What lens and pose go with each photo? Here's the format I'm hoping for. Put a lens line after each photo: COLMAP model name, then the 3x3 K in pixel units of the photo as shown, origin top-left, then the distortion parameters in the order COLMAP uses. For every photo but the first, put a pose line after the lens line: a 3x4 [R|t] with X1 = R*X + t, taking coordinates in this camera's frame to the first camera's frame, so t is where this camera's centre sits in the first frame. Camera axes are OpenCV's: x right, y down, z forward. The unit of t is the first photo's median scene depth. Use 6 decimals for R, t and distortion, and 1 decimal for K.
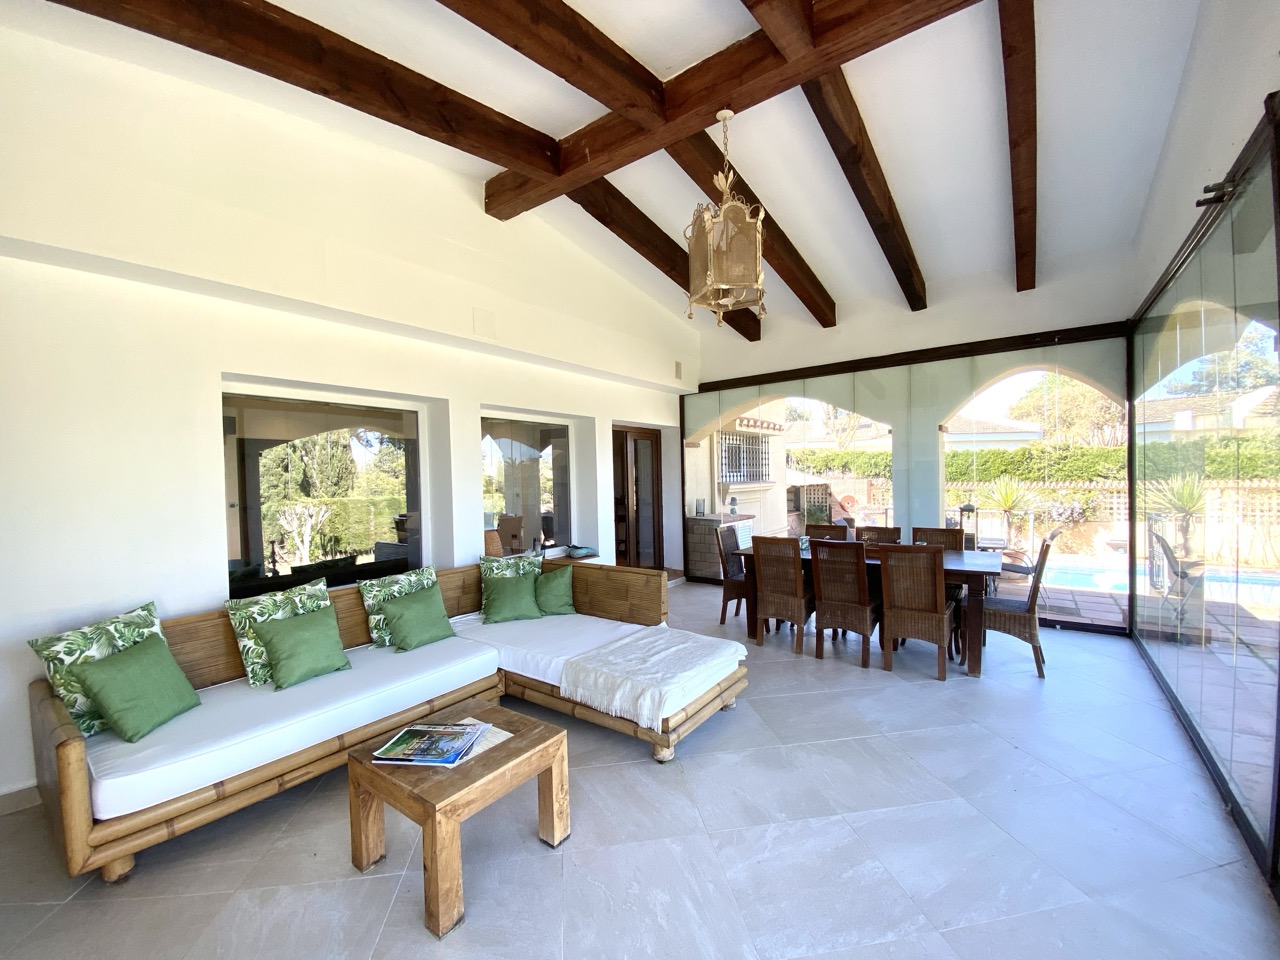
lens RADIAL K [[520.1, 0, 636.6], [0, 520.1, 479.2], [0, 0, 1]] dist [0.026774, -0.001030]
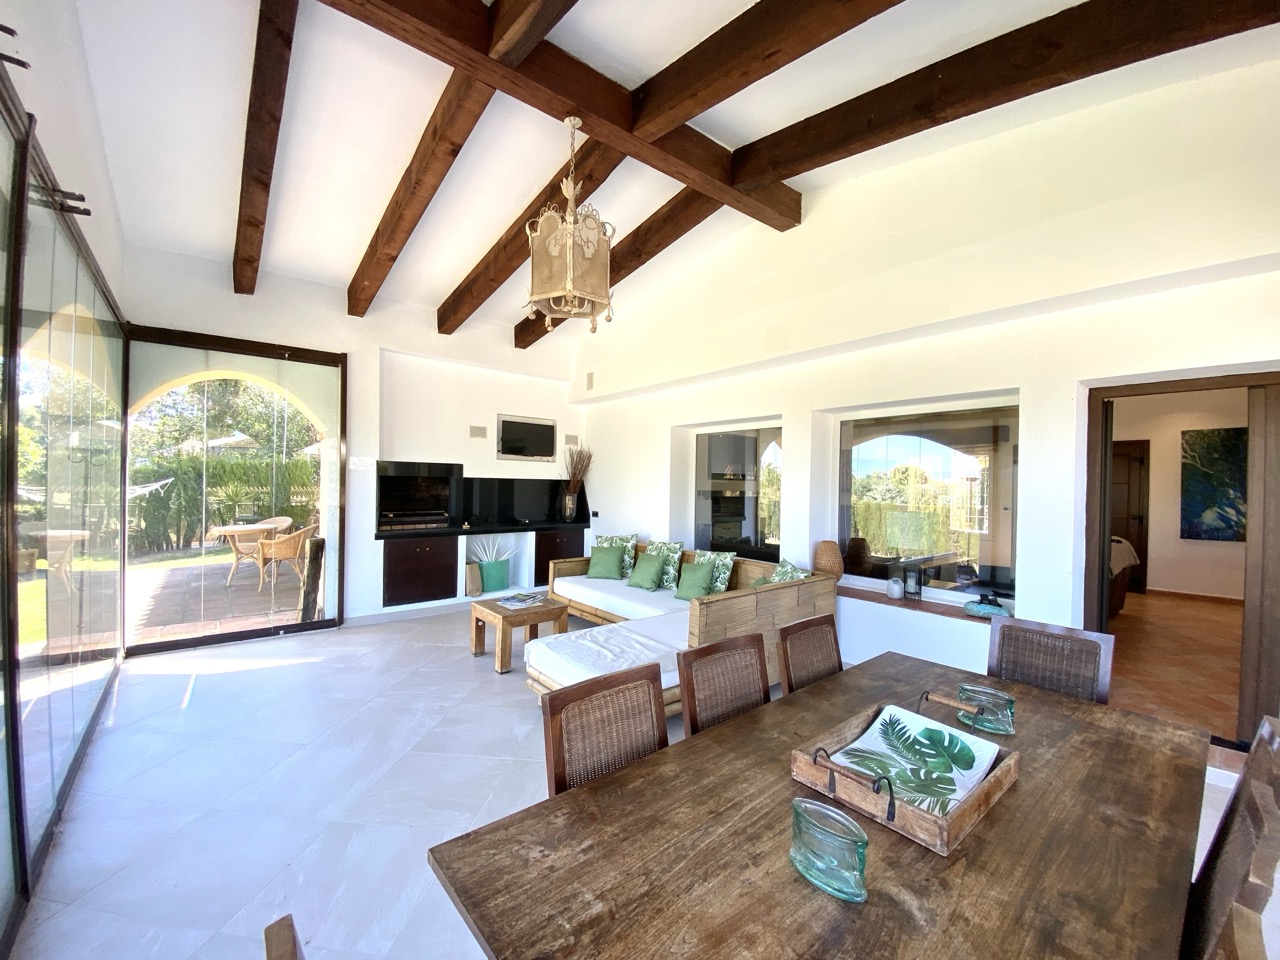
lens RADIAL K [[520.1, 0, 637.2], [0, 520.1, 481.8], [0, 0, 1]] dist [0.026774, -0.001030]
pose [[-0.258044, 0.025484, -0.965797, 1.034569], [-0.018804, 0.999330, 0.031393, -0.038597], [0.965950, 0.026261, -0.257392, 1.320455]]
